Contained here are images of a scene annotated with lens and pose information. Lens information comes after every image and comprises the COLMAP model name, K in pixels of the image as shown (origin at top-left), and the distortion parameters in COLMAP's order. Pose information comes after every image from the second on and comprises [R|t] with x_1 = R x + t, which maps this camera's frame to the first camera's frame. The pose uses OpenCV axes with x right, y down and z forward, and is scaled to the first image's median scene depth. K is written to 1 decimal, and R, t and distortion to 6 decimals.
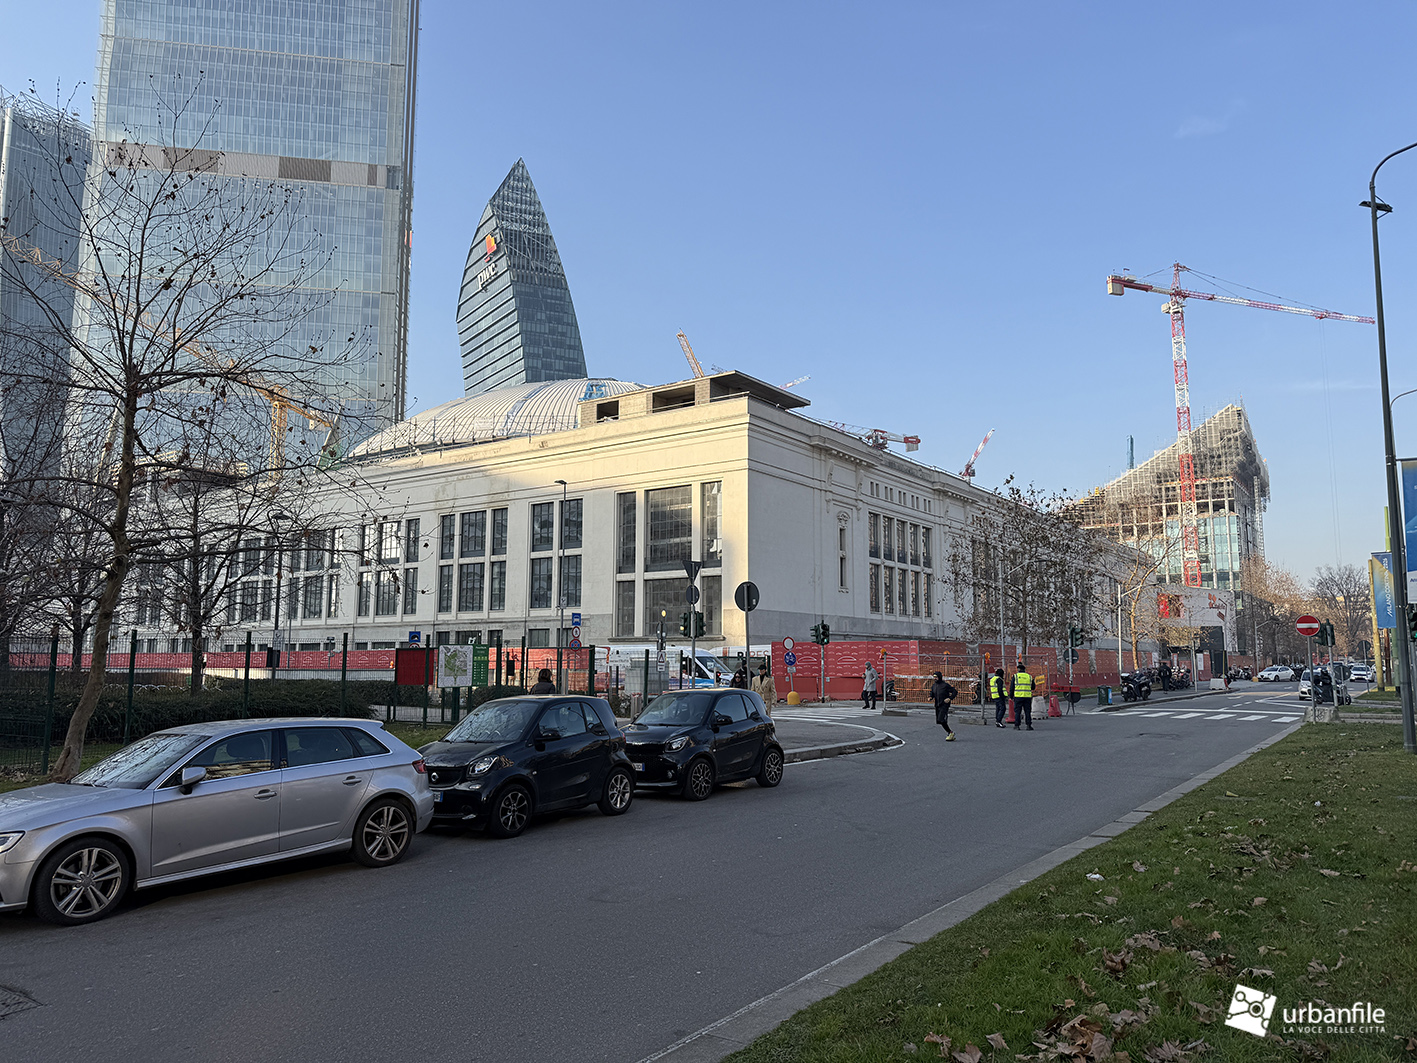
lens RADIAL K [[994.2, 0, 708.5], [0, 994.2, 531.5], [0, 0, 1]] dist [0.016363, -0.003984]
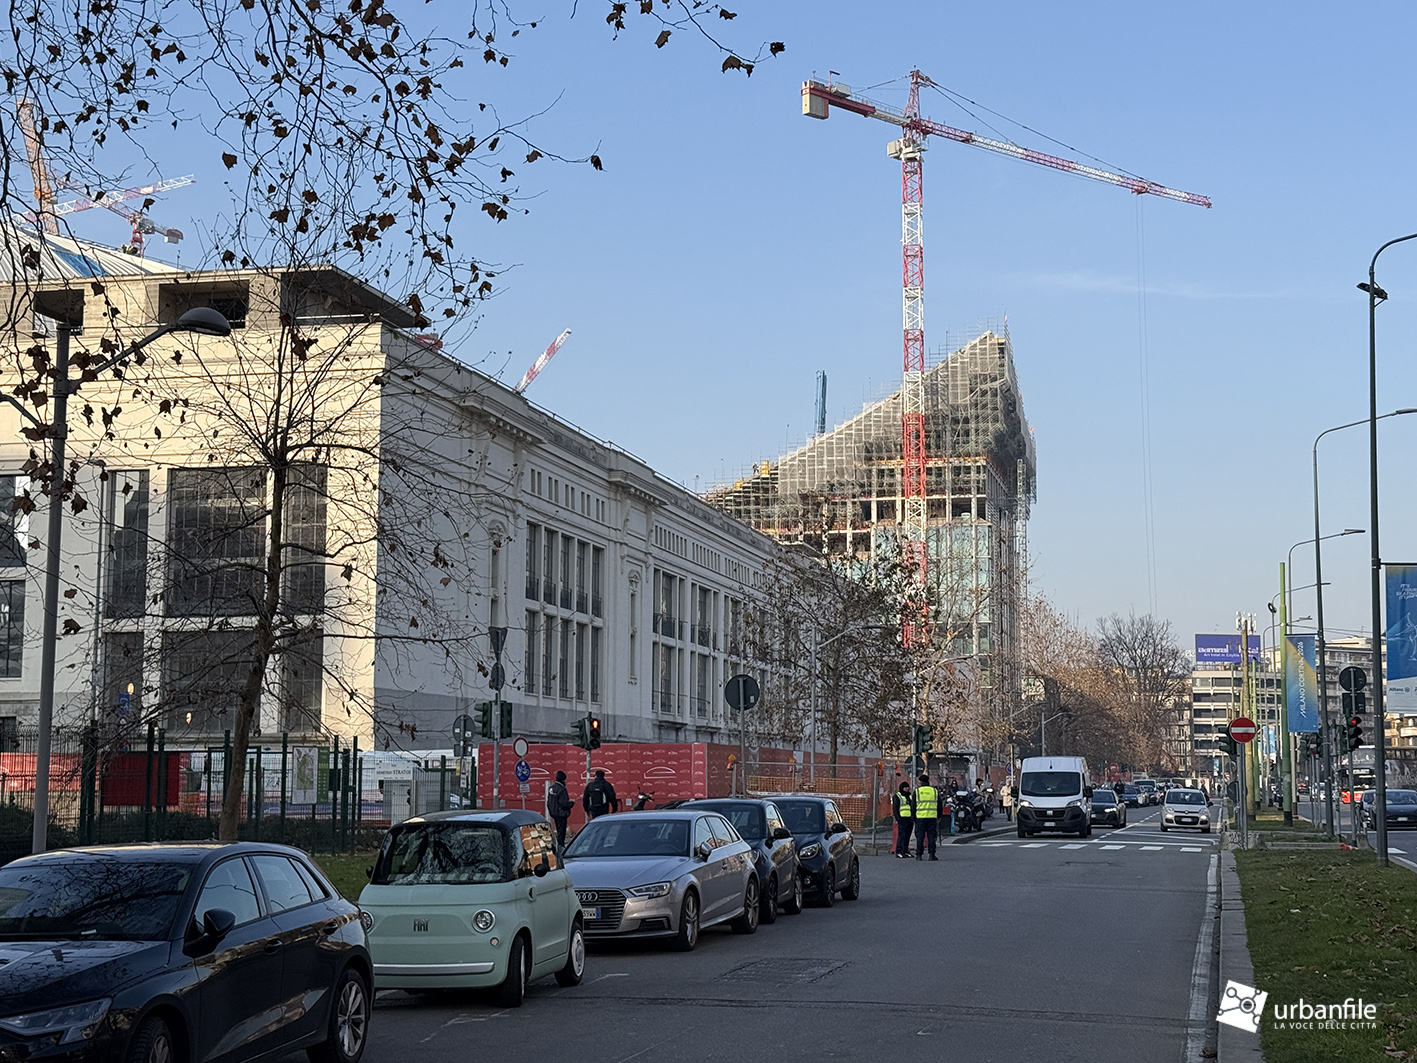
lens RADIAL K [[2086.9, 0, 708.5], [0, 2086.9, 531.5], [0, 0, 1]] dist [0.262572, -2.131549]
pose [[0.928837, 0.042954, 0.367989, -0.184004], [-0.046809, 0.998903, 0.001551, -0.019761], [-0.367519, -0.018666, 0.929829, -0.177844]]
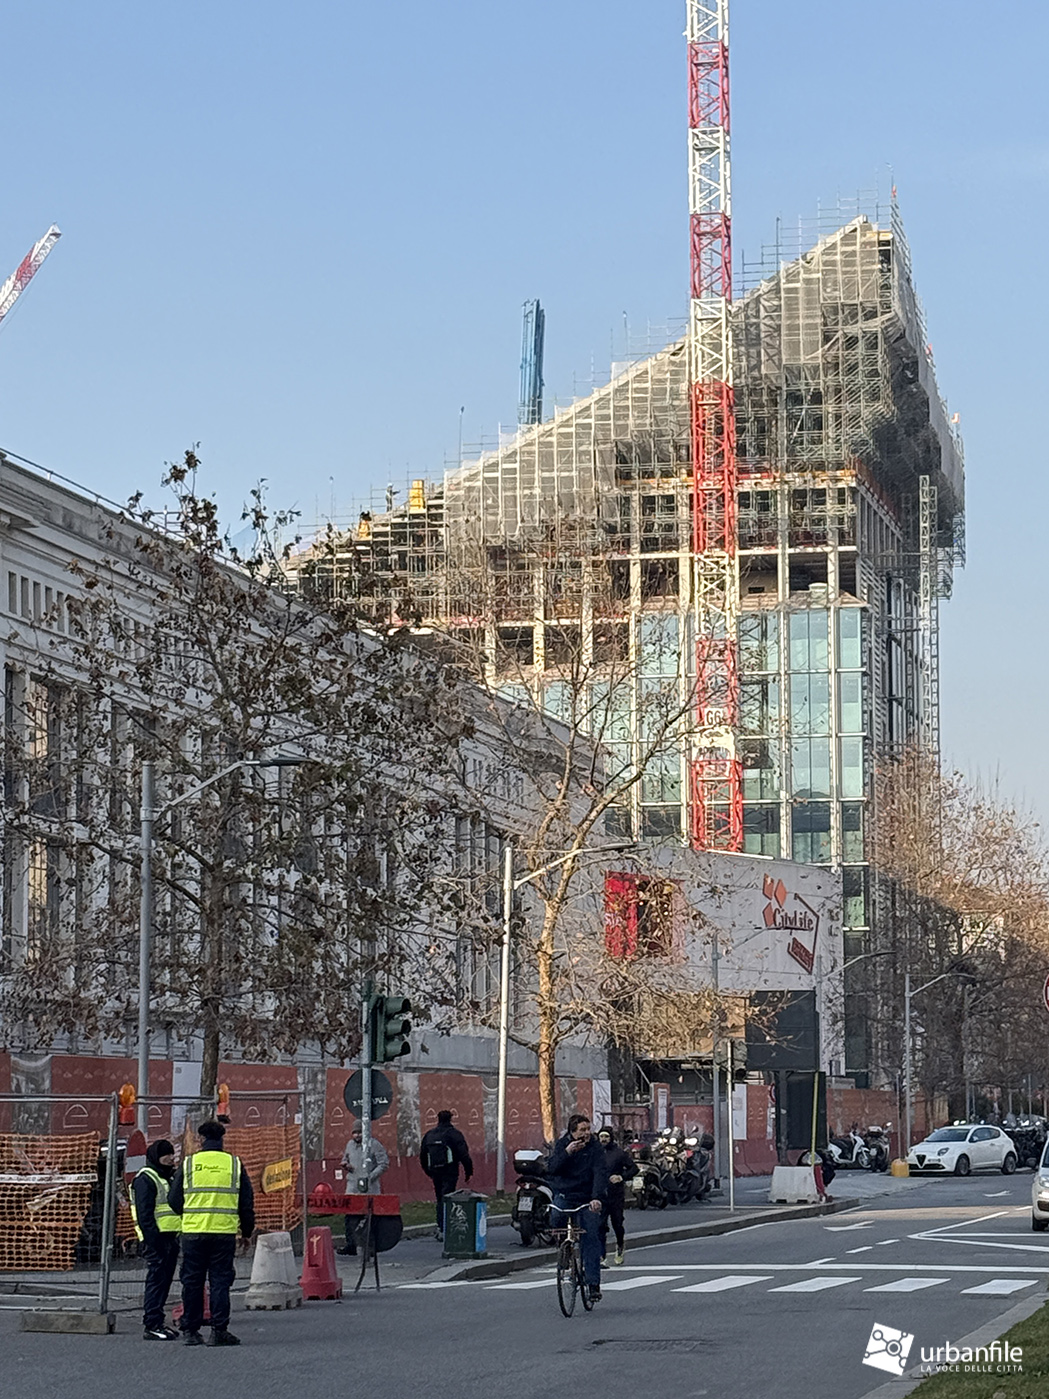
lens RADIAL K [[3947.2, 0, 526.9], [0, 3947.2, 812.7], [0, 0, 1]] dist [0.024122, 1.842533]
pose [[0.918558, 0.021492, 0.394702, -0.025230], [-0.041594, 0.998233, 0.042443, -0.003757], [-0.393092, -0.055404, 0.917829, -0.035601]]
